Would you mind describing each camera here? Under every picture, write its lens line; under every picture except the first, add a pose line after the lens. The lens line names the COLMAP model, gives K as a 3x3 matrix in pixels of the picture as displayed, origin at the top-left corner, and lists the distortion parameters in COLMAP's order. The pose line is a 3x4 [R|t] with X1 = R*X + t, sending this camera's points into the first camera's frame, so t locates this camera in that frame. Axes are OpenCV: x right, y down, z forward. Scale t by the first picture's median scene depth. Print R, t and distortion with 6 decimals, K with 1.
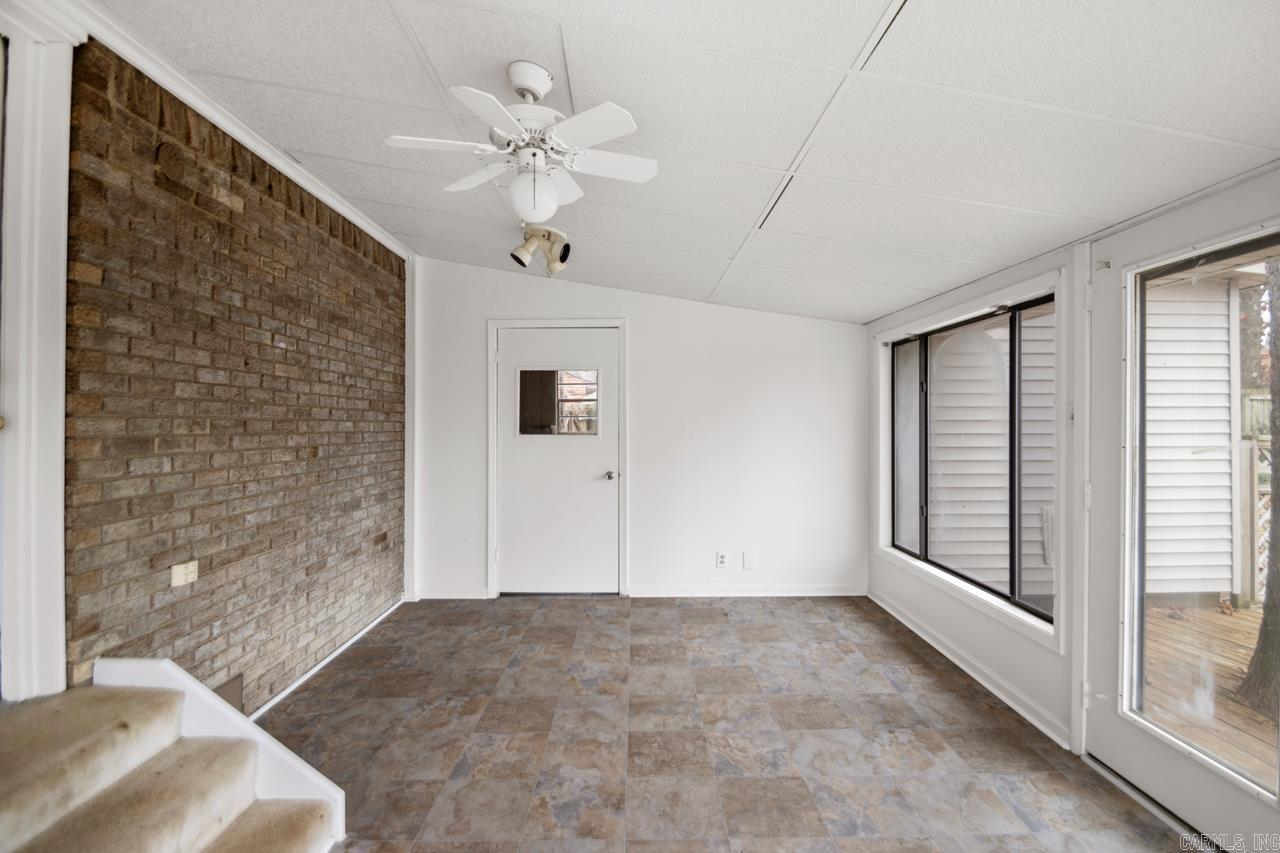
lens RADIAL K [[593.1, 0, 642.3], [0, 593.1, 409.4], [0, 0, 1]] dist [0.016762, -0.019576]
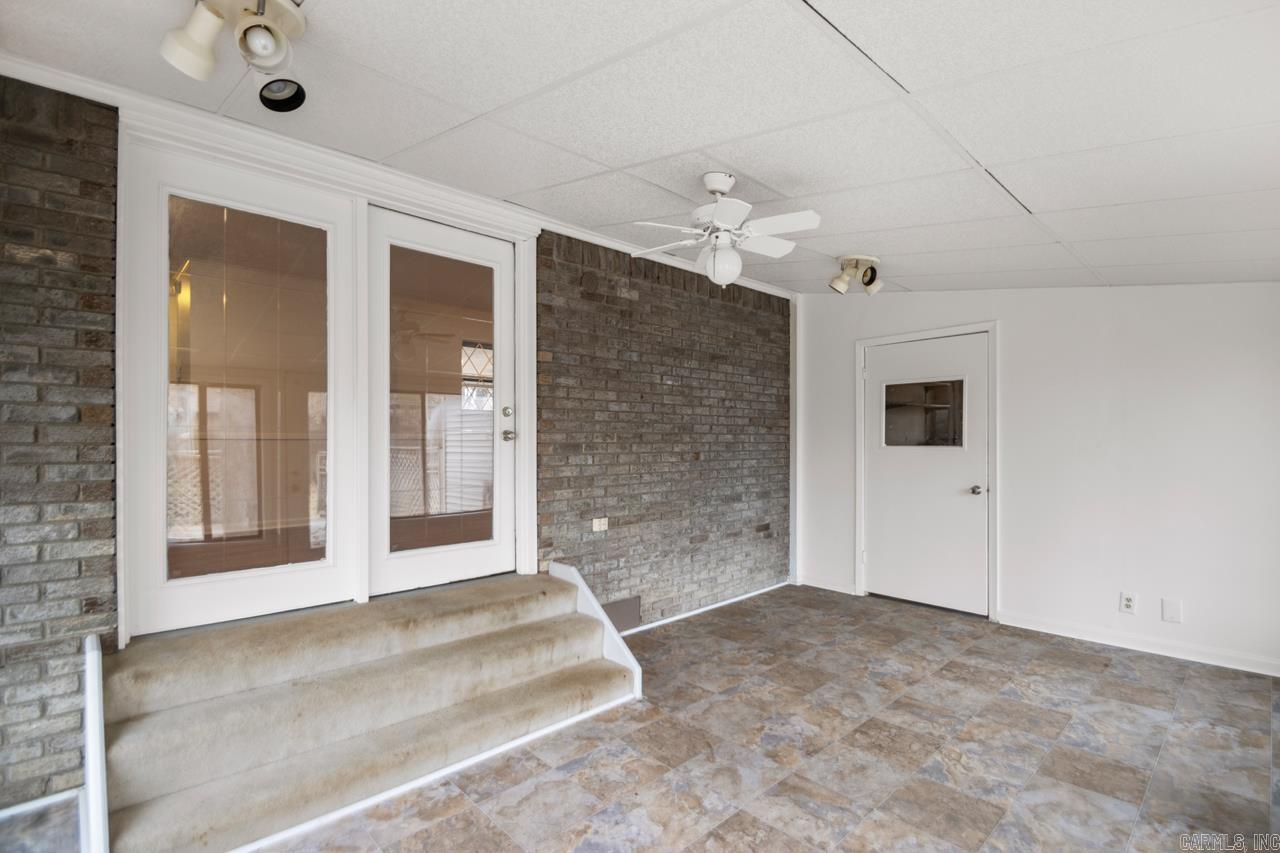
lens RADIAL K [[592.1, 0, 651.7], [0, 592.1, 428.0], [0, 0, 1]] dist [0.017234, -0.020151]
pose [[0.682200, -0.013358, -0.731044, 0.464698], [0.019398, 0.999812, -0.000168, 0.004045], [0.730909, -0.014066, 0.682330, -0.031082]]
